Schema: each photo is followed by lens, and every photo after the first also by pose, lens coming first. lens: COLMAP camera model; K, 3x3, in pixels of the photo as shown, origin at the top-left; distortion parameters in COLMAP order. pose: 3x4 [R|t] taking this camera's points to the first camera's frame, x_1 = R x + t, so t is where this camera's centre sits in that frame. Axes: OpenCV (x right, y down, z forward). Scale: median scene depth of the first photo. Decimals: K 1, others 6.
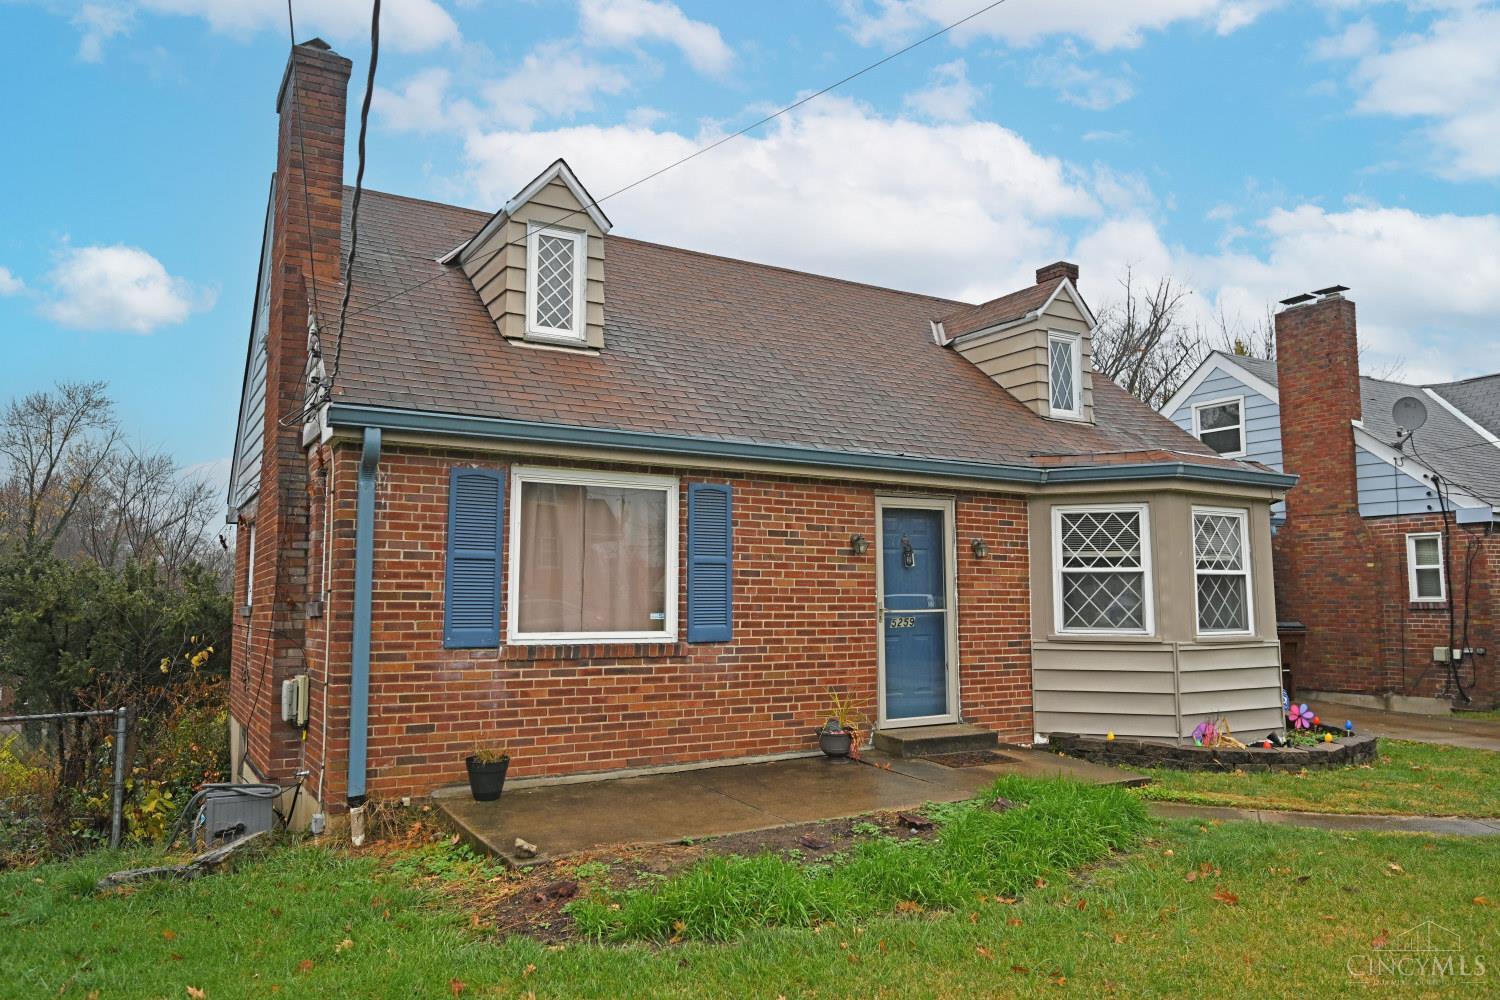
lens RADIAL K [[1007.2, 0, 750.3], [0, 1007.2, 501.2], [0, 0, 1]] dist [-0.010053, 0.004088]
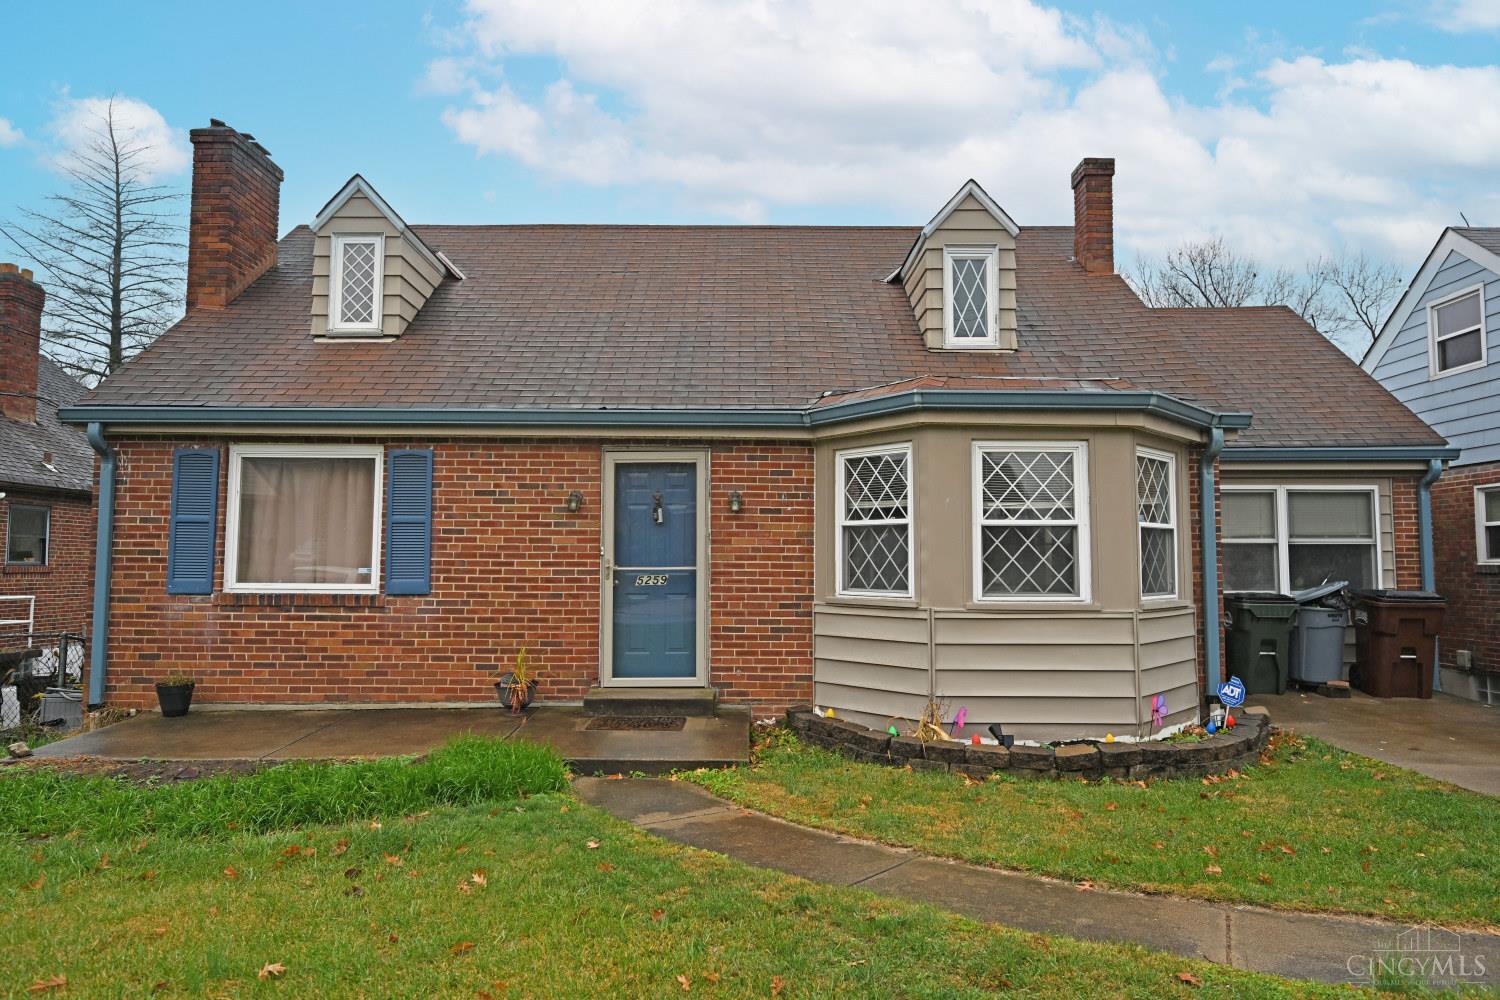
lens RADIAL K [[943.1, 0, 748.1], [0, 943.1, 498.3], [0, 0, 1]] dist [-0.005899, -0.000562]
pose [[0.868729, -0.031914, -0.494258, 0.744004], [0.045171, 0.998868, 0.014898, 0.034854], [0.493223, -0.035268, 0.869188, 0.280674]]
